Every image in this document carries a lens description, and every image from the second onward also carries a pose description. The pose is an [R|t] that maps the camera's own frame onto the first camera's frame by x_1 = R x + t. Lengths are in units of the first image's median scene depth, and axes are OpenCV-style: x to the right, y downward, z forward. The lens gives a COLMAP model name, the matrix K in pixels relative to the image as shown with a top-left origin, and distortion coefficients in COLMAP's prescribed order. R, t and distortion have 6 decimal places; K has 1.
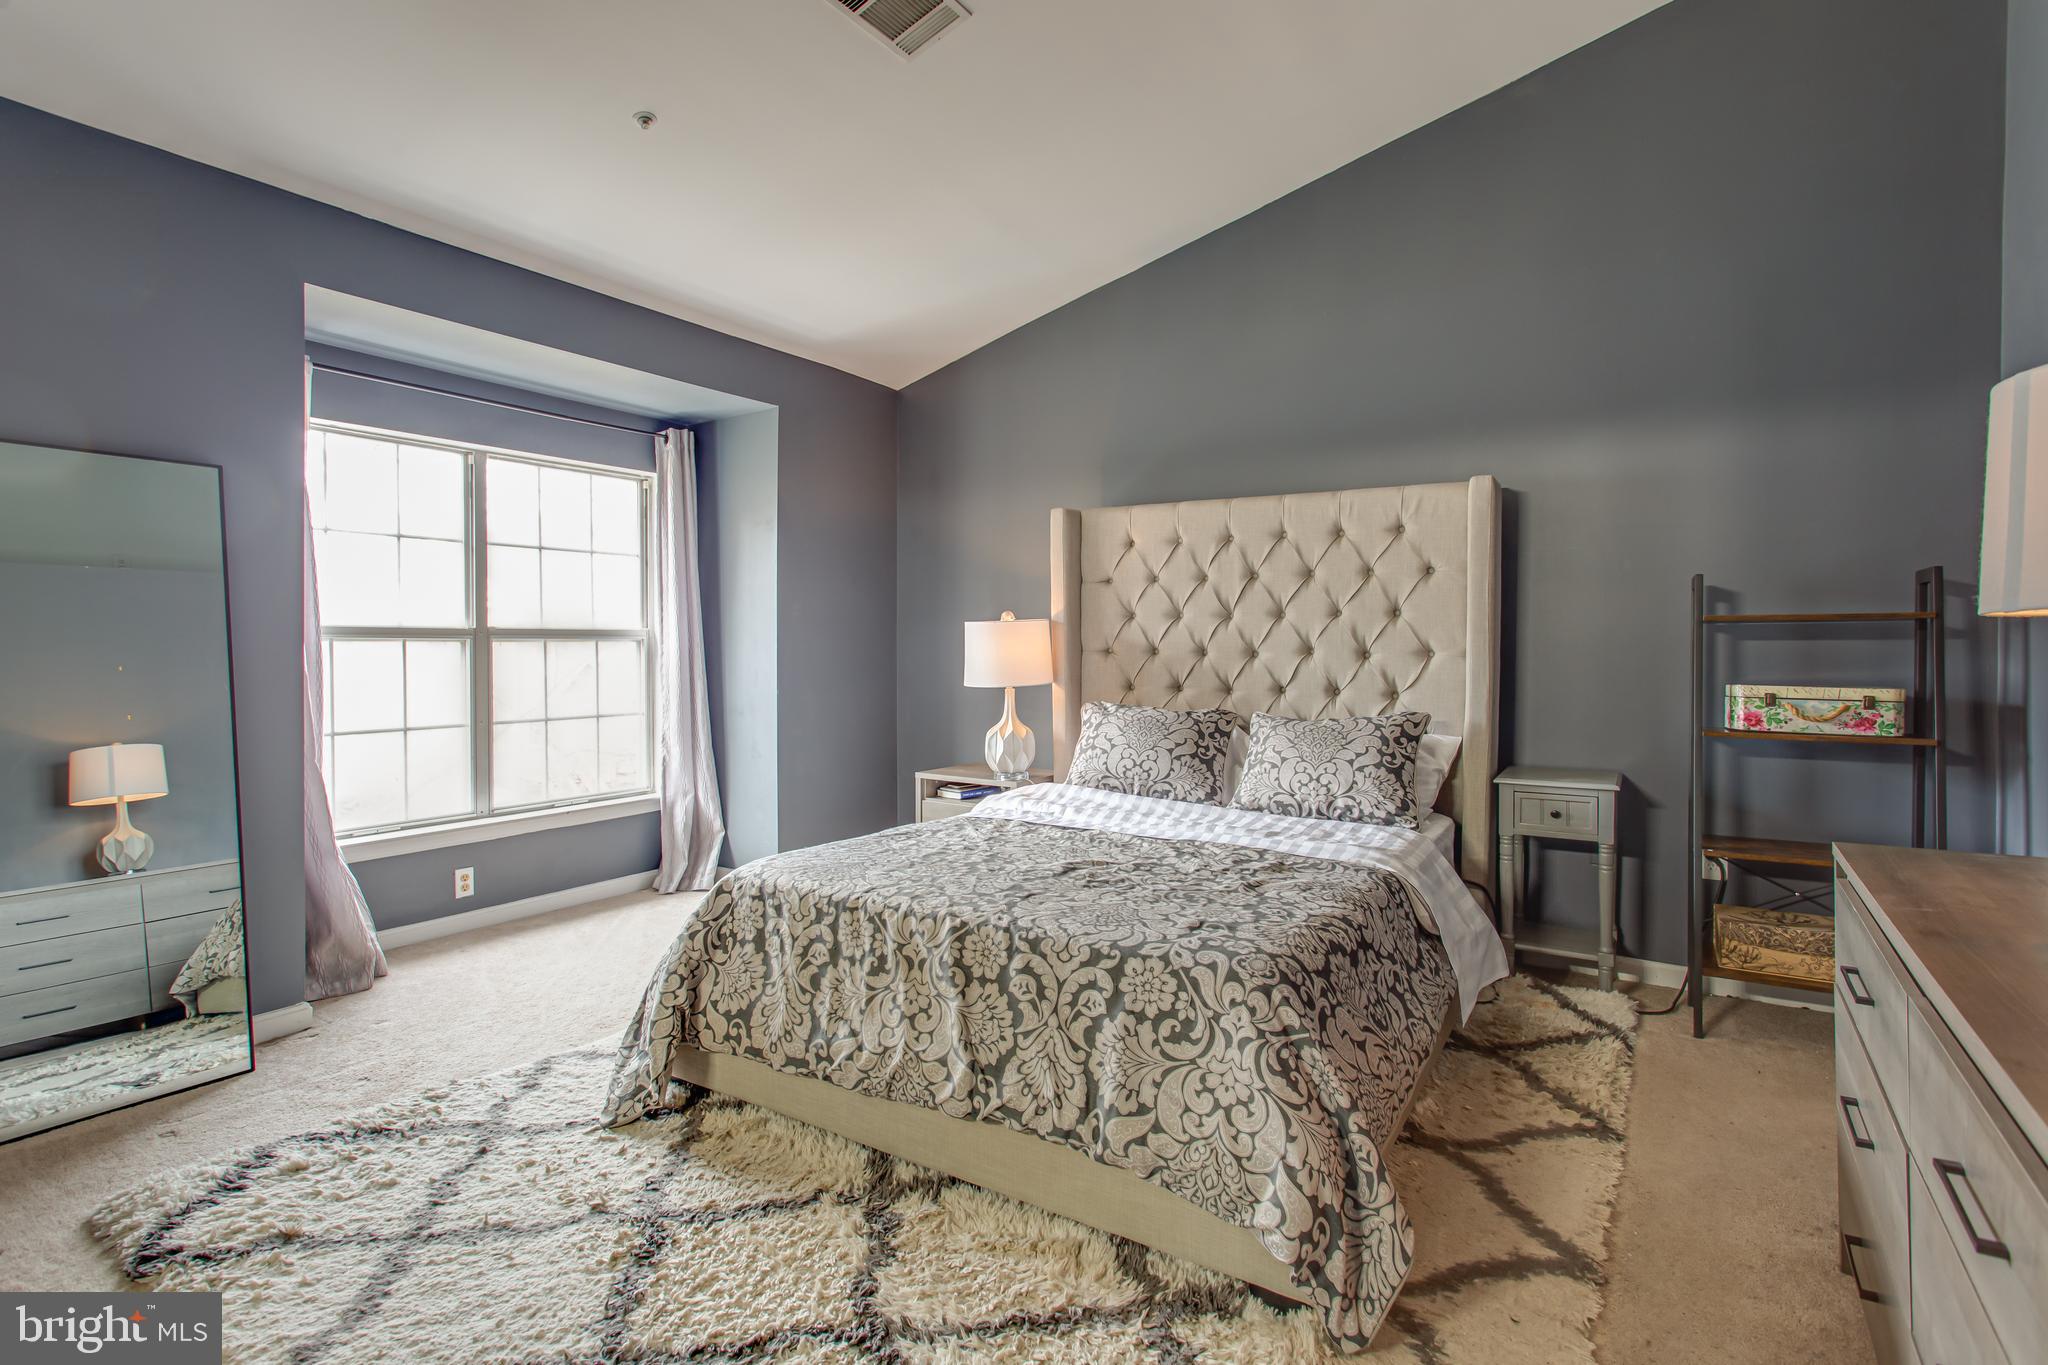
lens RADIAL K [[981.2, 0, 1049.7], [0, 981.2, 669.9], [0, 0, 1]] dist [0.002427, 0.000993]
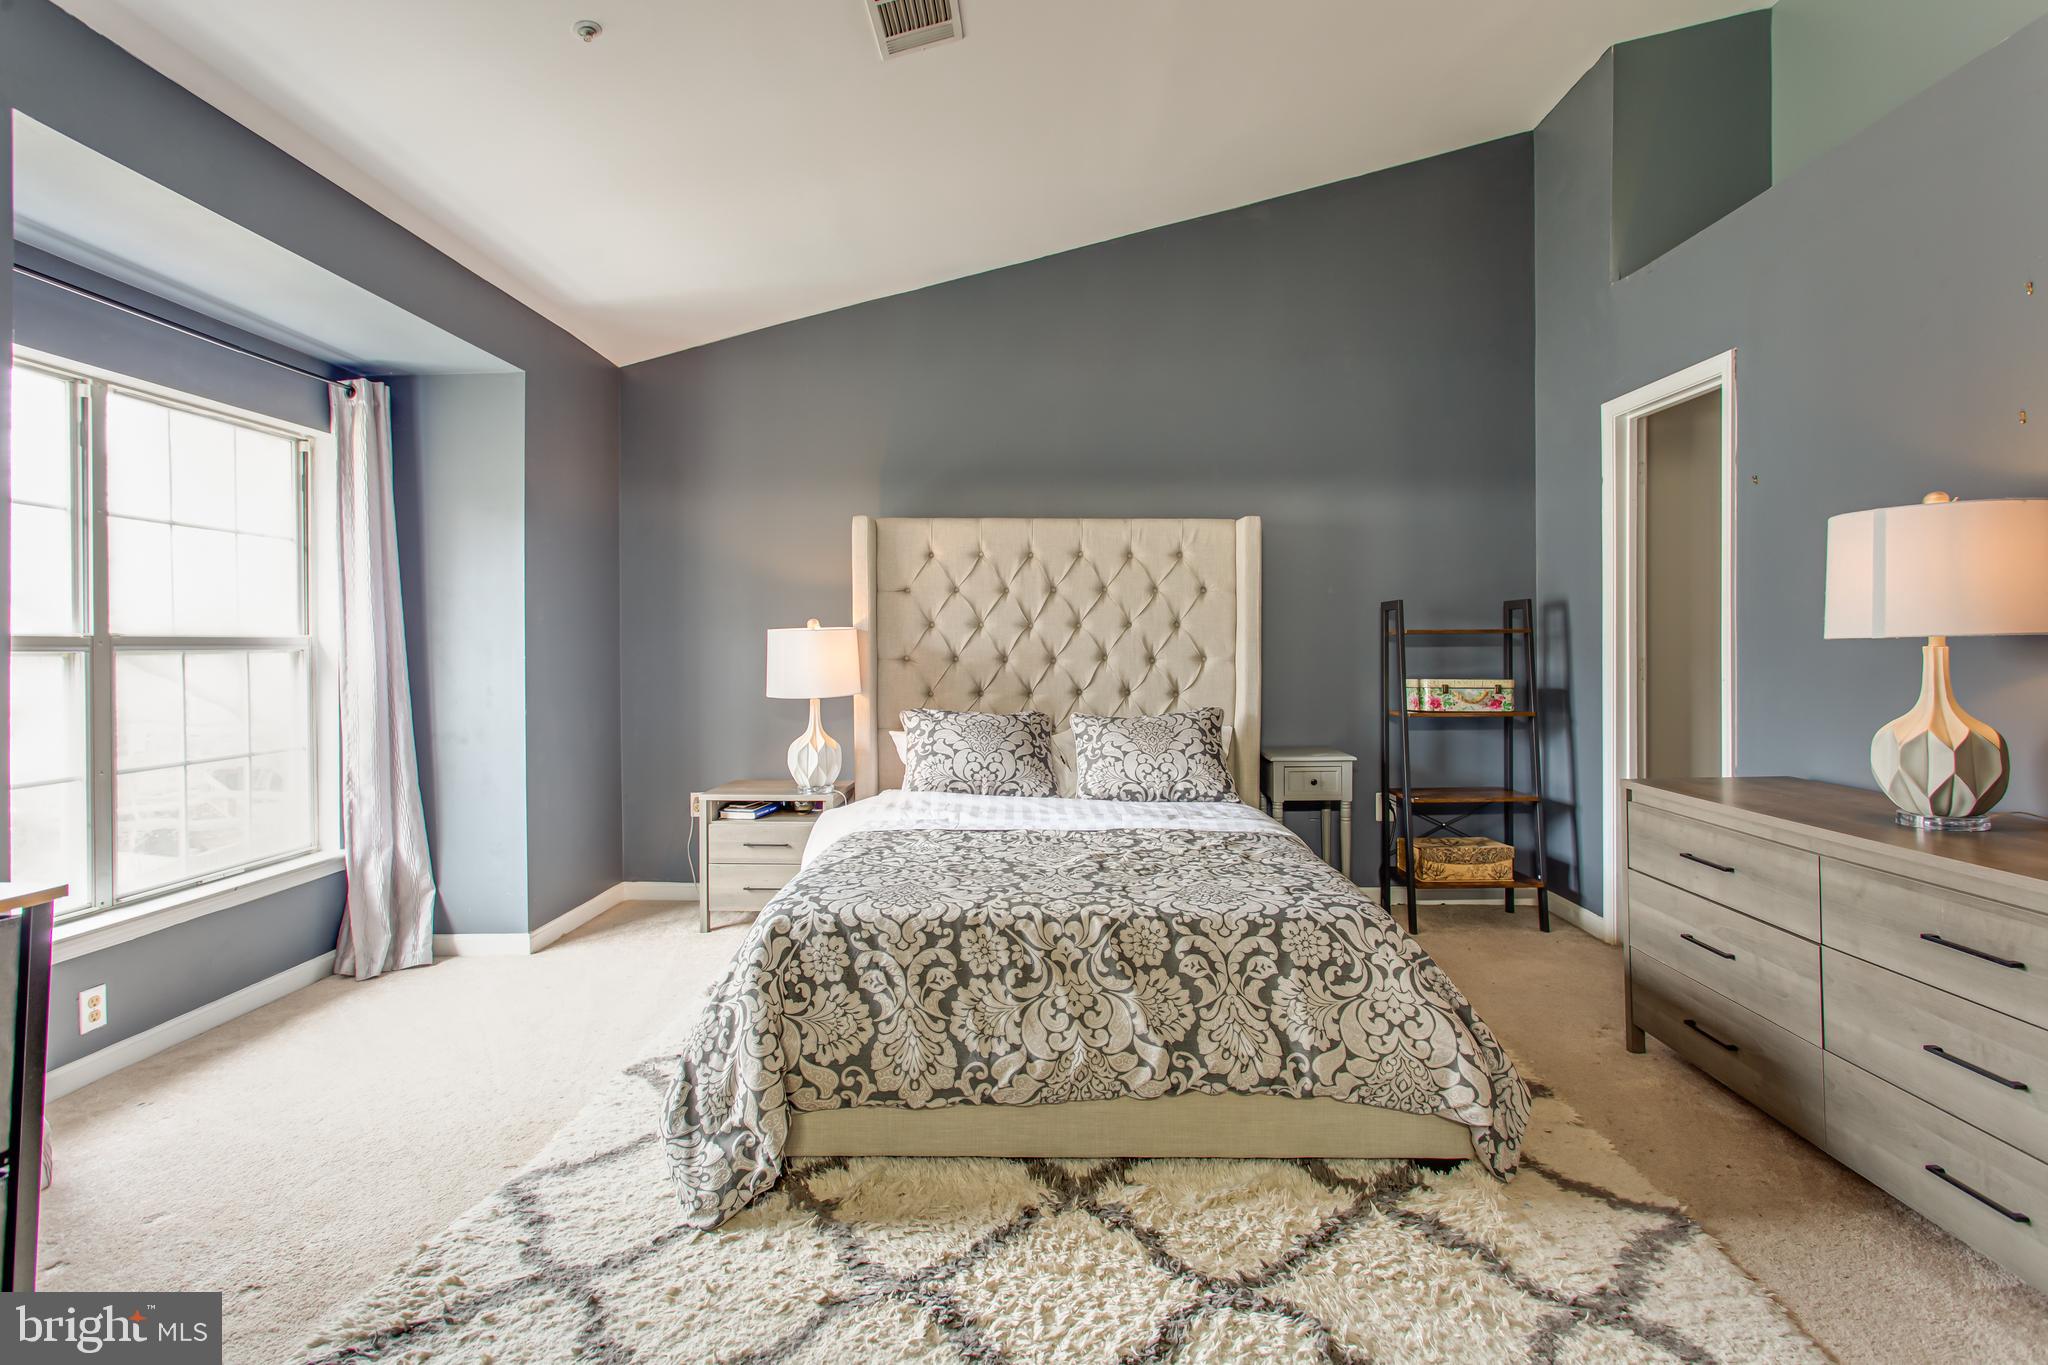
lens RADIAL K [[973.3, 0, 1033.8], [0, 973.3, 660.1], [0, 0, 1]] dist [0.002965, 0.000510]
pose [[0.853977, -0.011273, 0.520189, -0.444778], [0.017682, 0.999817, -0.007361, -0.010517], [-0.520011, 0.015484, 0.854019, 0.087975]]
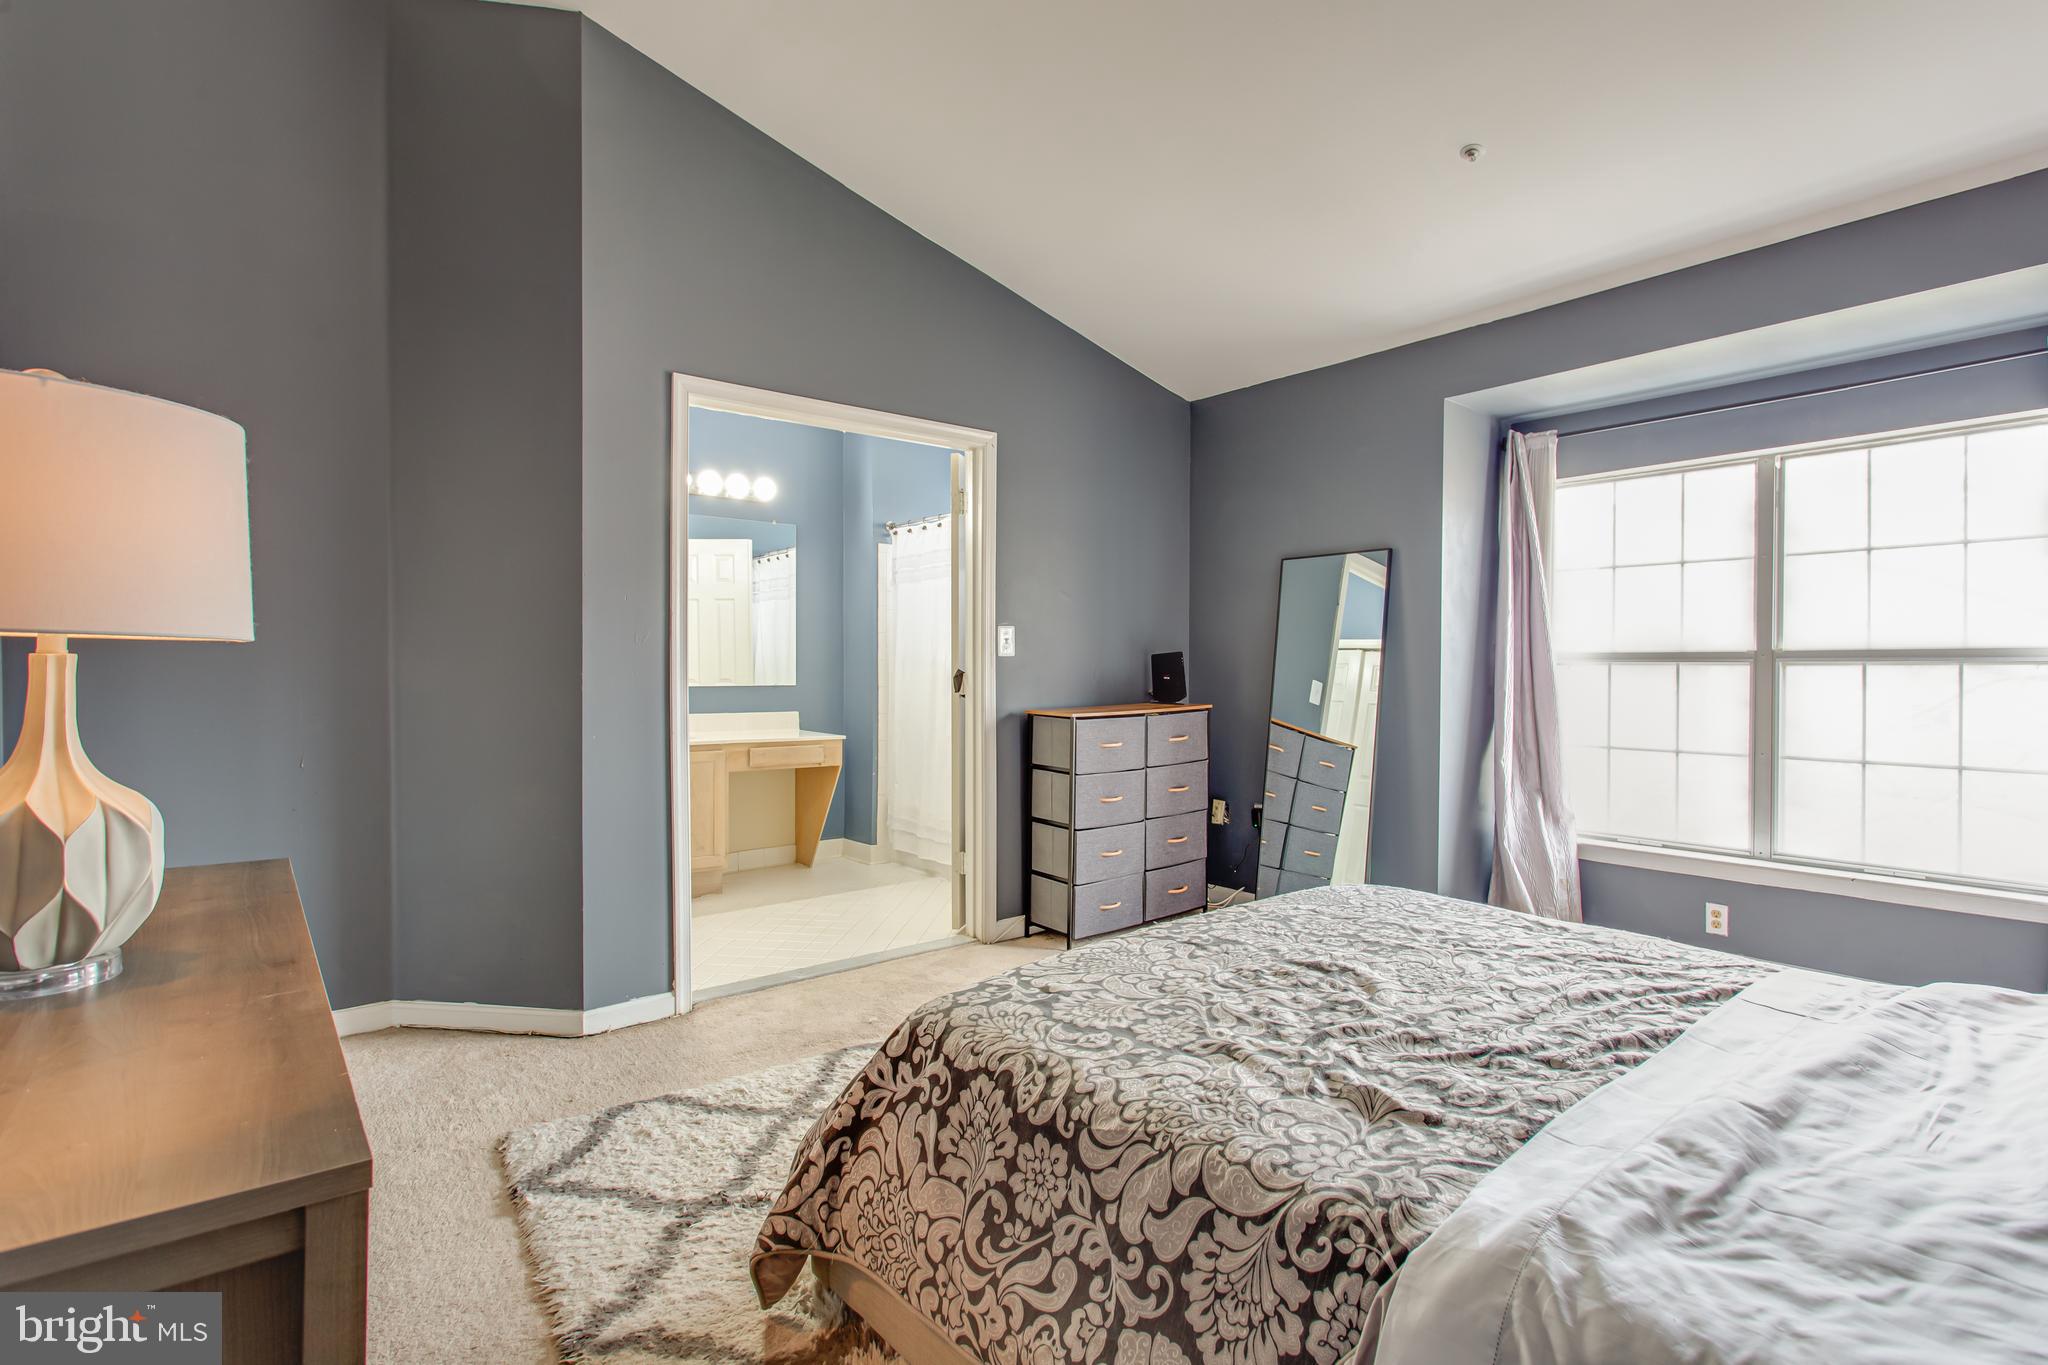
lens RADIAL K [[990.0, 0, 1019.5], [0, 990.0, 674.7], [0, 0, 1]] dist [0.001016, 0.000547]
pose [[-0.322529, 0.007120, -0.946533, 0.603270], [-0.025970, 0.999529, 0.016368, -0.020403], [0.946203, 0.029860, -0.322192, 0.760906]]
